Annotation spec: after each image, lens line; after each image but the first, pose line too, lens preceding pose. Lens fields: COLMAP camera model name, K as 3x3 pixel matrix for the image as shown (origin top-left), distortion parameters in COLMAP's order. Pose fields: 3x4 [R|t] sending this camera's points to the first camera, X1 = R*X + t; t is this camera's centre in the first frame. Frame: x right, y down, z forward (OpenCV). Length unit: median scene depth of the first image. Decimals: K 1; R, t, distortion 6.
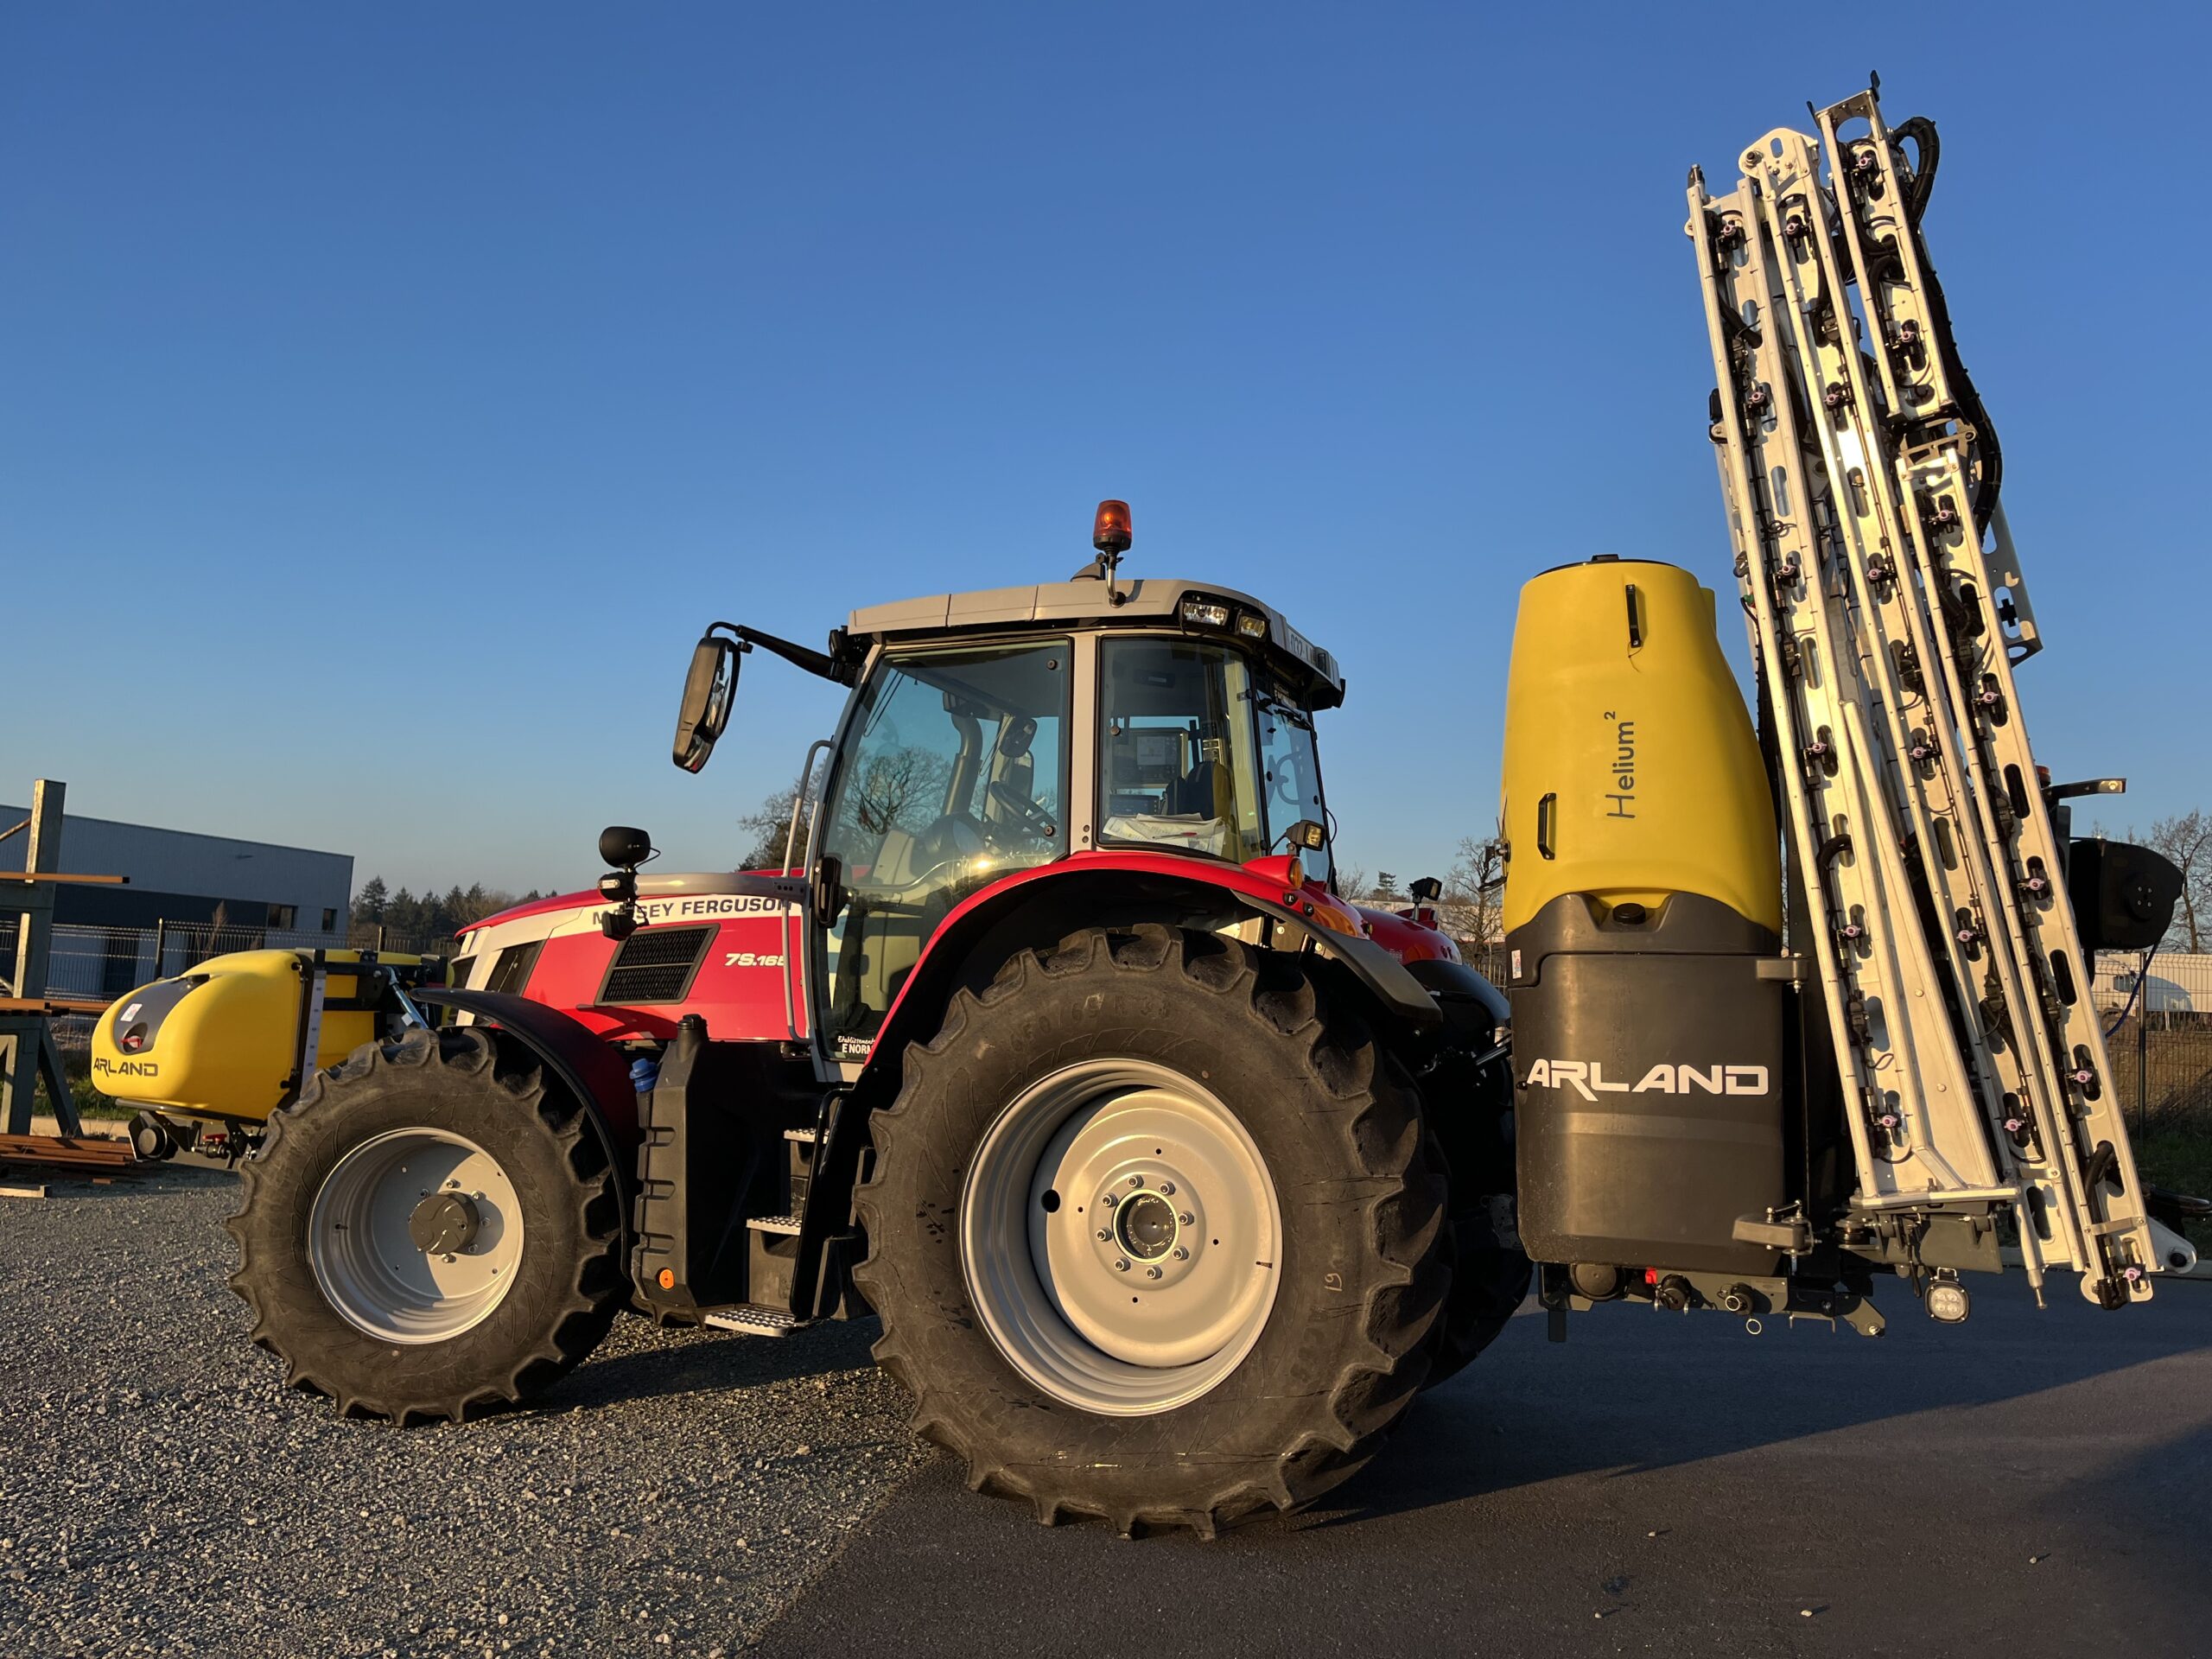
lens RADIAL K [[1608.1, 0, 1107.6], [0, 1608.1, 815.5], [0, 0, 1]] dist [0.050226, -0.066145]
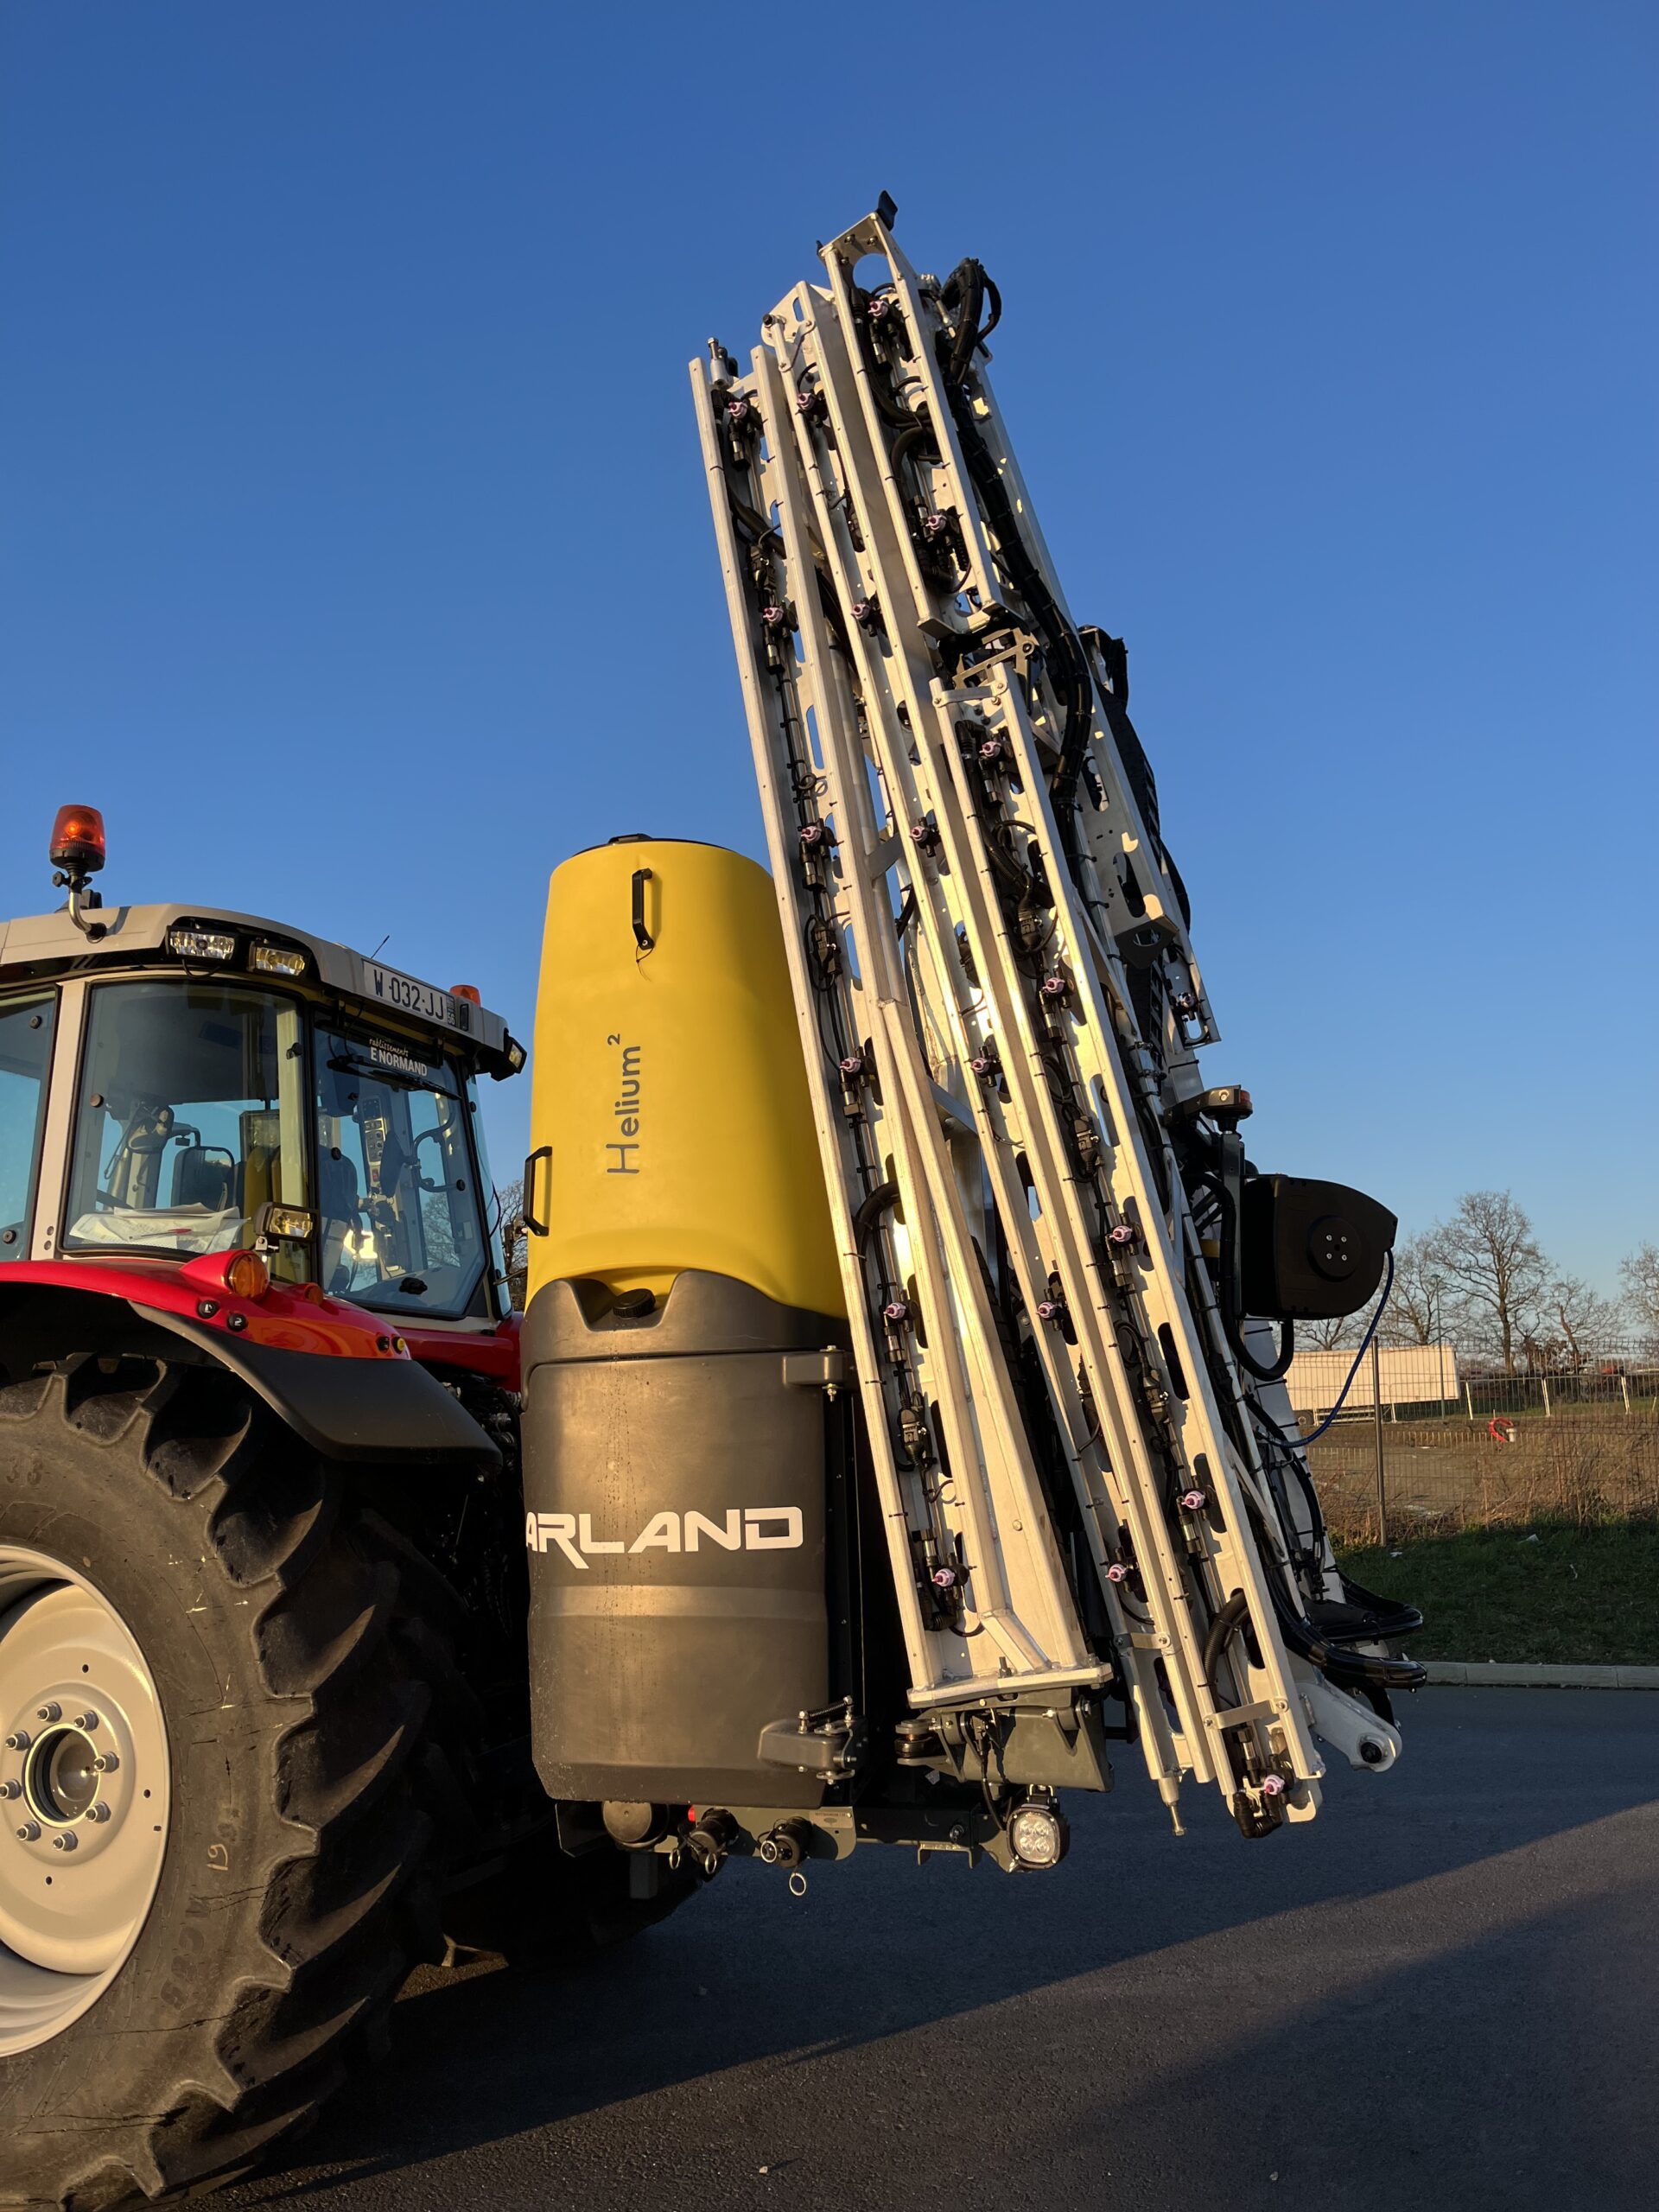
lens RADIAL K [[1608.1, 0, 829.5], [0, 1608.1, 1106.0], [0, 0, 1]] dist [0.050226, -0.066145]
pose [[0.997991, -0.044800, 0.044797, 0.385028], [0.048353, 0.995488, -0.081649, 0.035426], [-0.040937, 0.083651, 0.995654, 0.261959]]
